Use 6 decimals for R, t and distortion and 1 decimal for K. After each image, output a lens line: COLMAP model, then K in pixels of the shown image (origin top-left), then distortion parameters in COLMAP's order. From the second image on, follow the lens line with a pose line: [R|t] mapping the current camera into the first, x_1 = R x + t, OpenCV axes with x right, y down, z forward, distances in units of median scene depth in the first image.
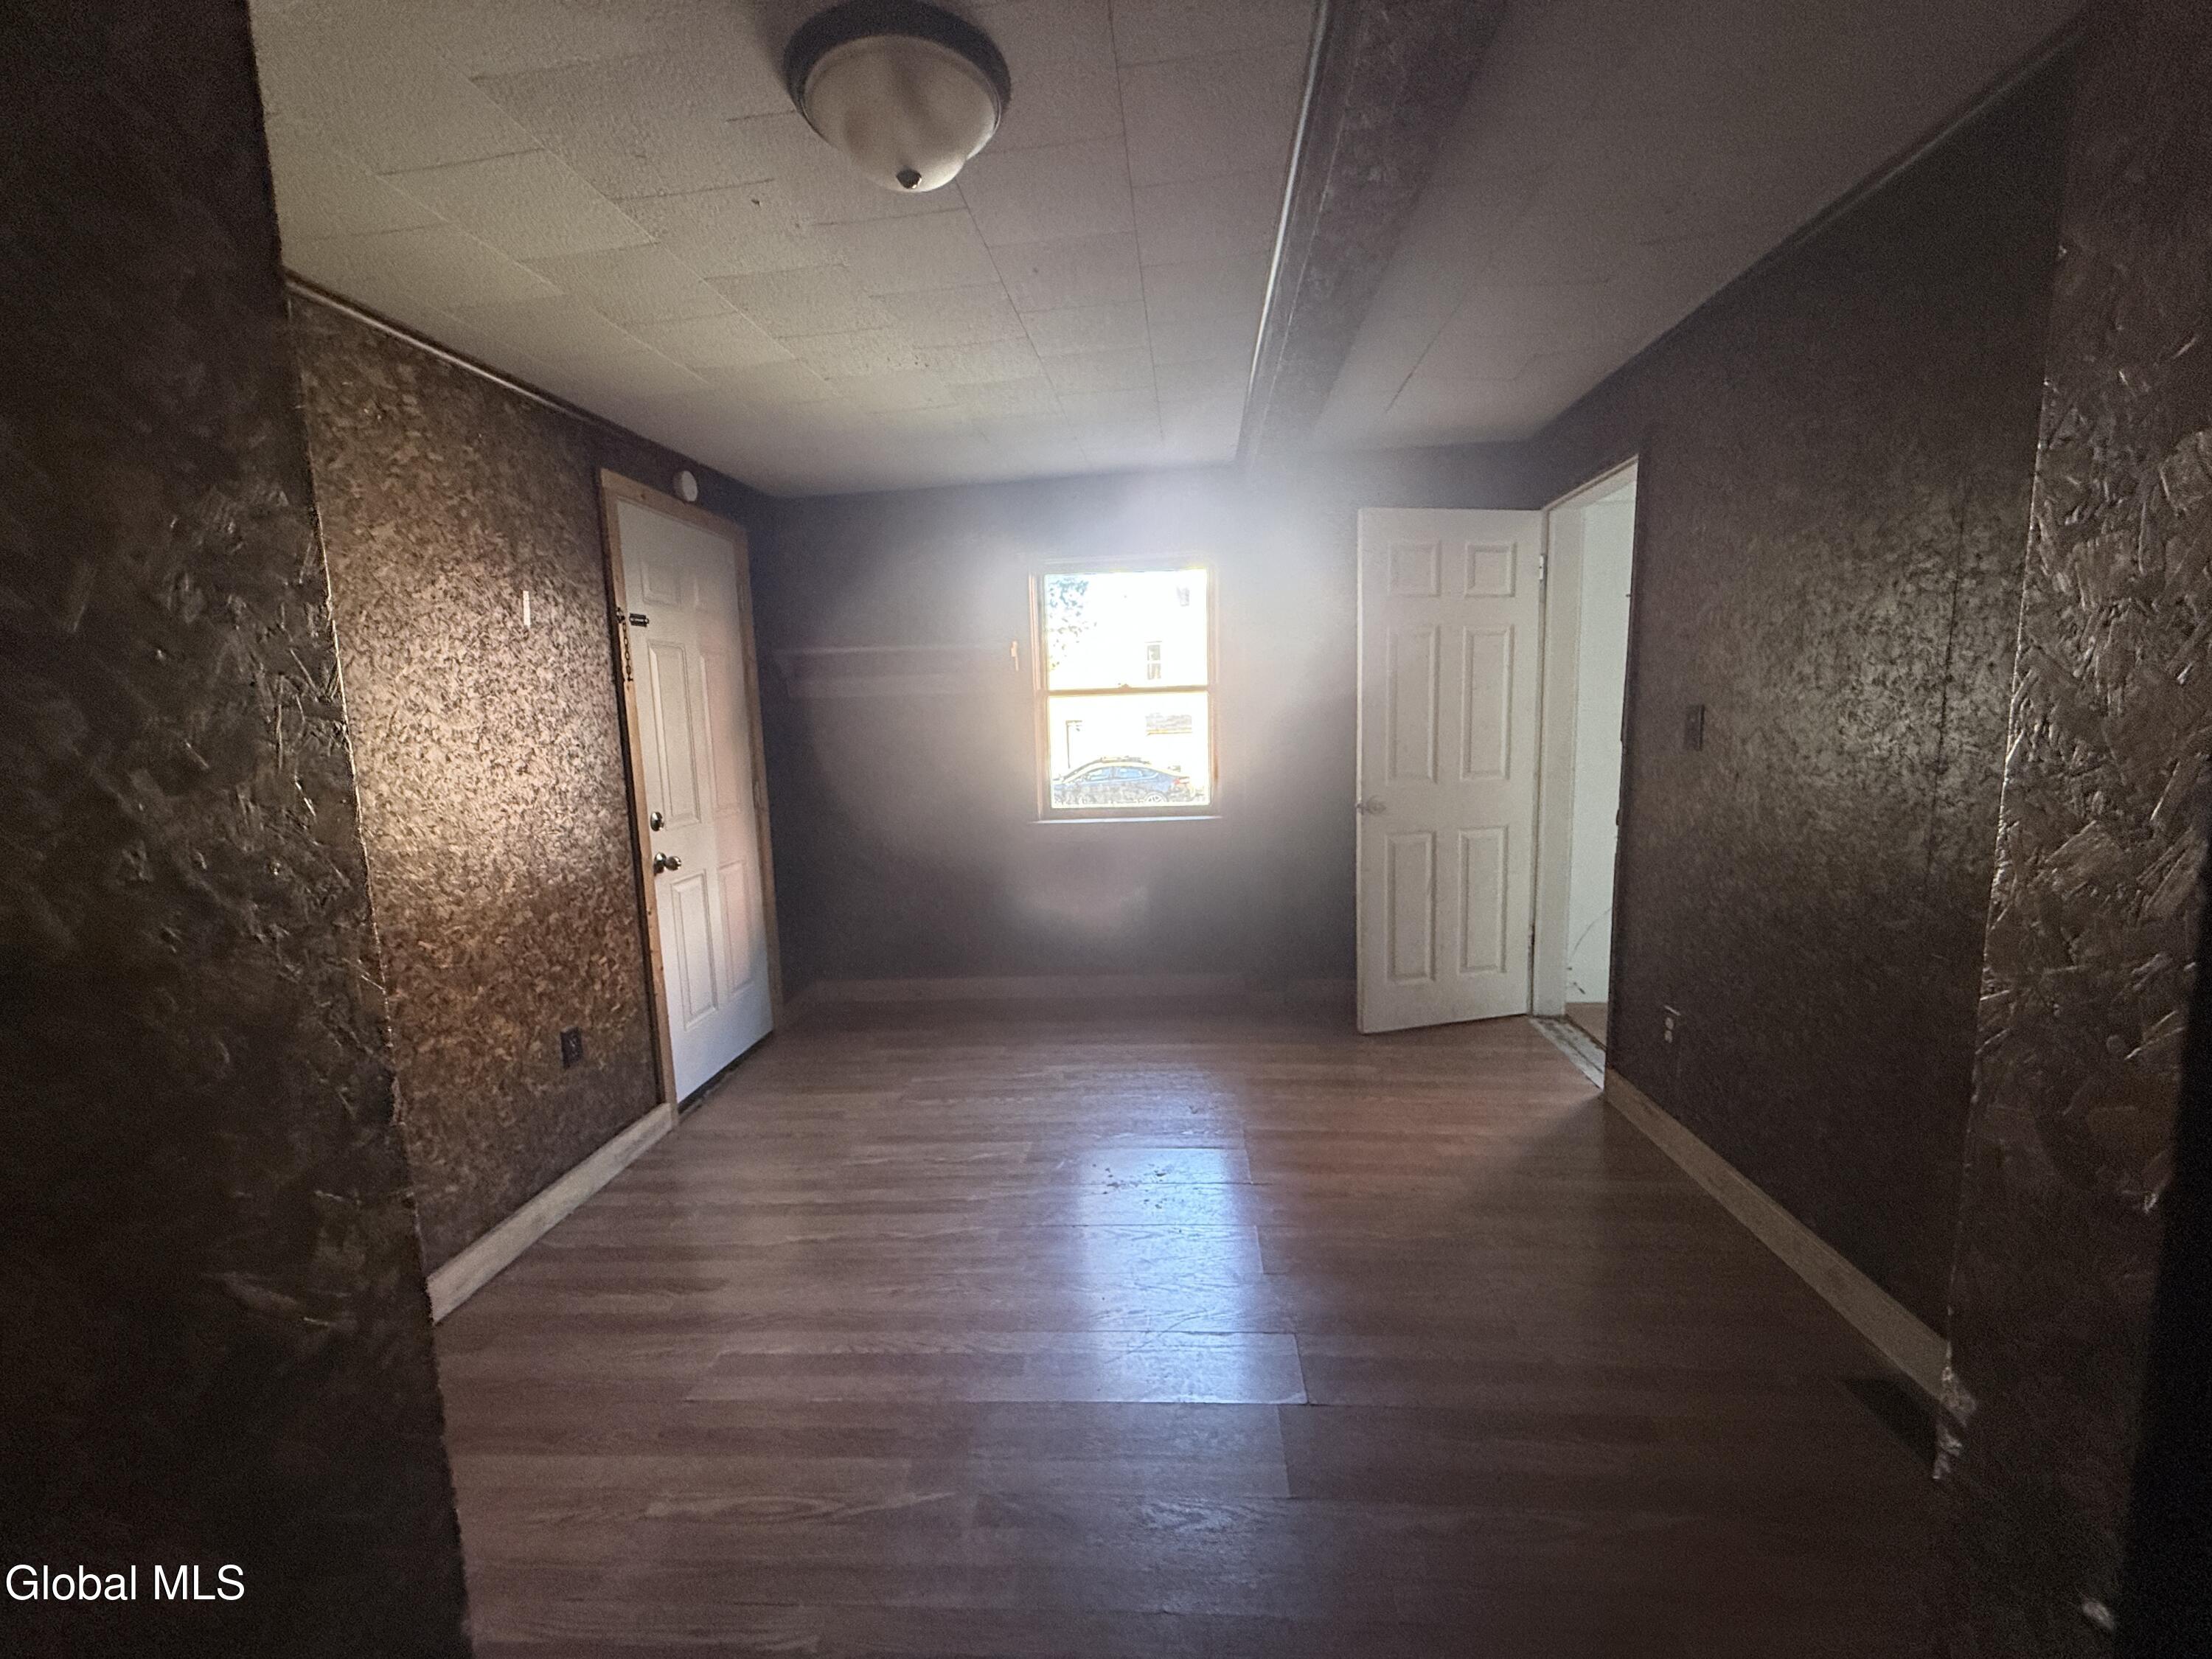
lens RADIAL K [[887.9, 0, 1106.0], [0, 887.9, 829.5], [0, 0, 1]] dist [0.000272, -0.000007]
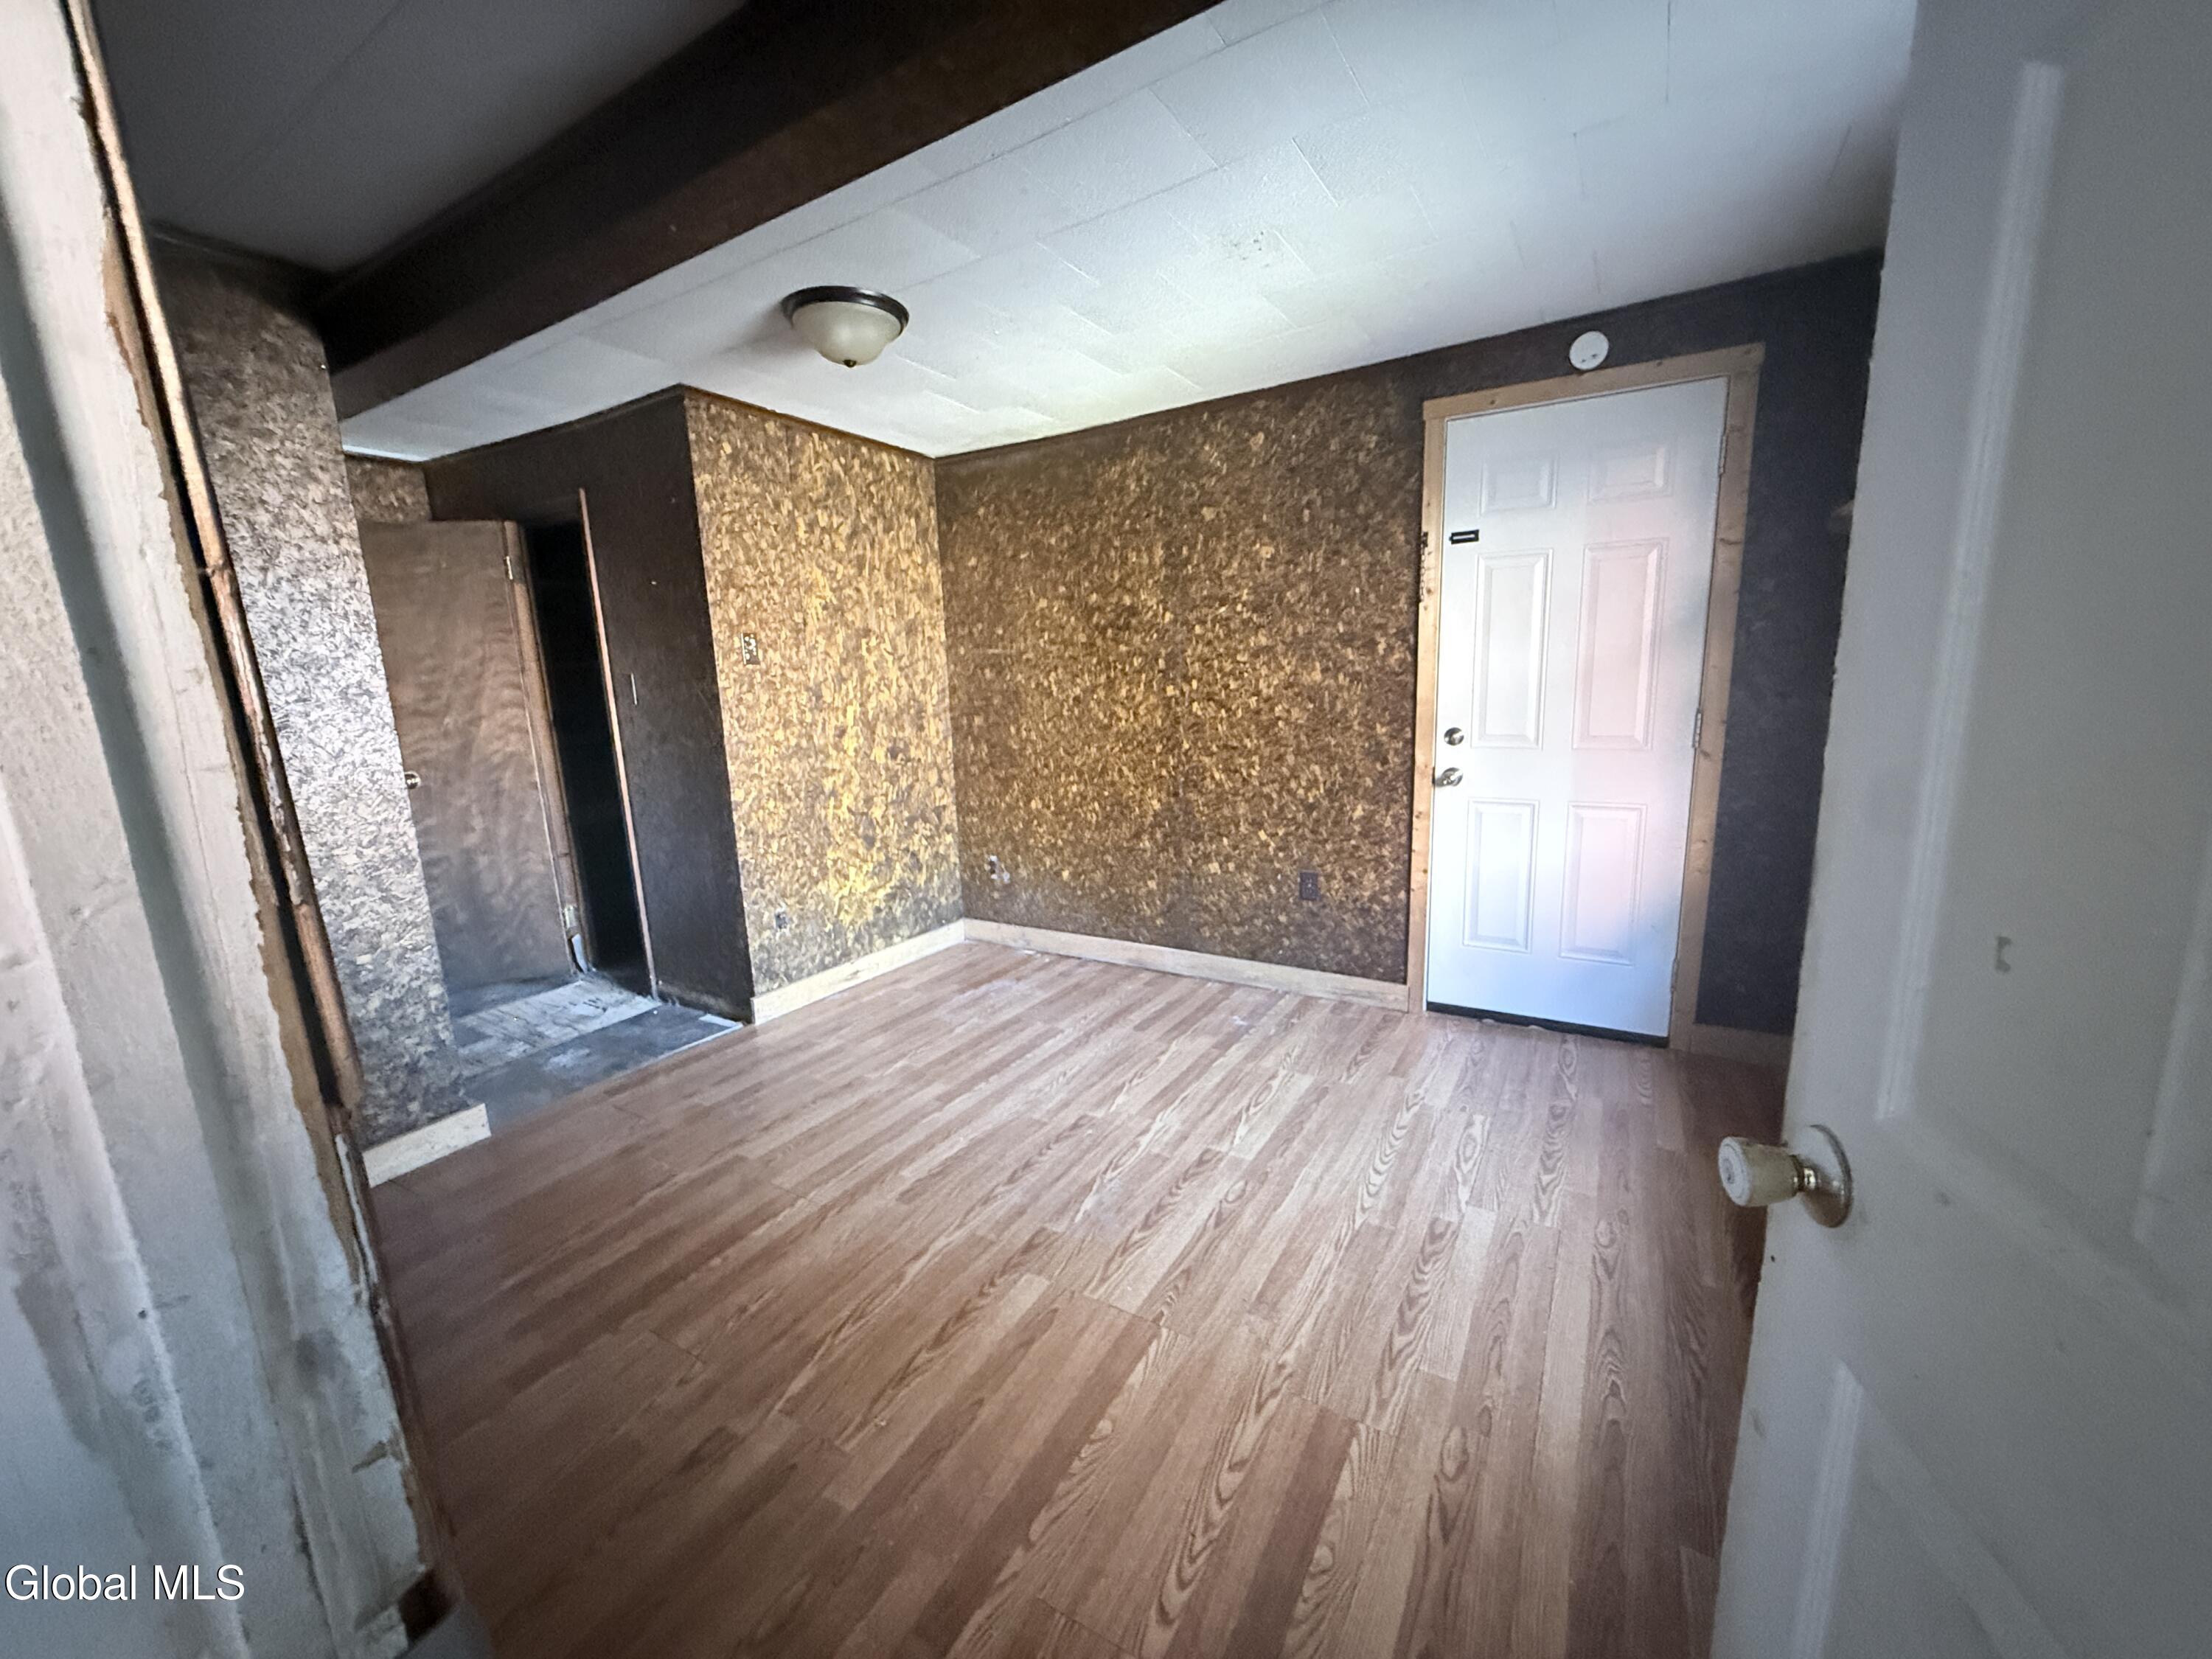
lens RADIAL K [[887.9, 0, 1106.0], [0, 887.9, 829.5], [0, 0, 1]] dist [0.000272, -0.000007]
pose [[-0.435338, 0.207861, -0.875942, 0.616263], [-0.066452, 0.962907, 0.261524, -0.151770], [0.897811, 0.172060, -0.405377, 1.103429]]
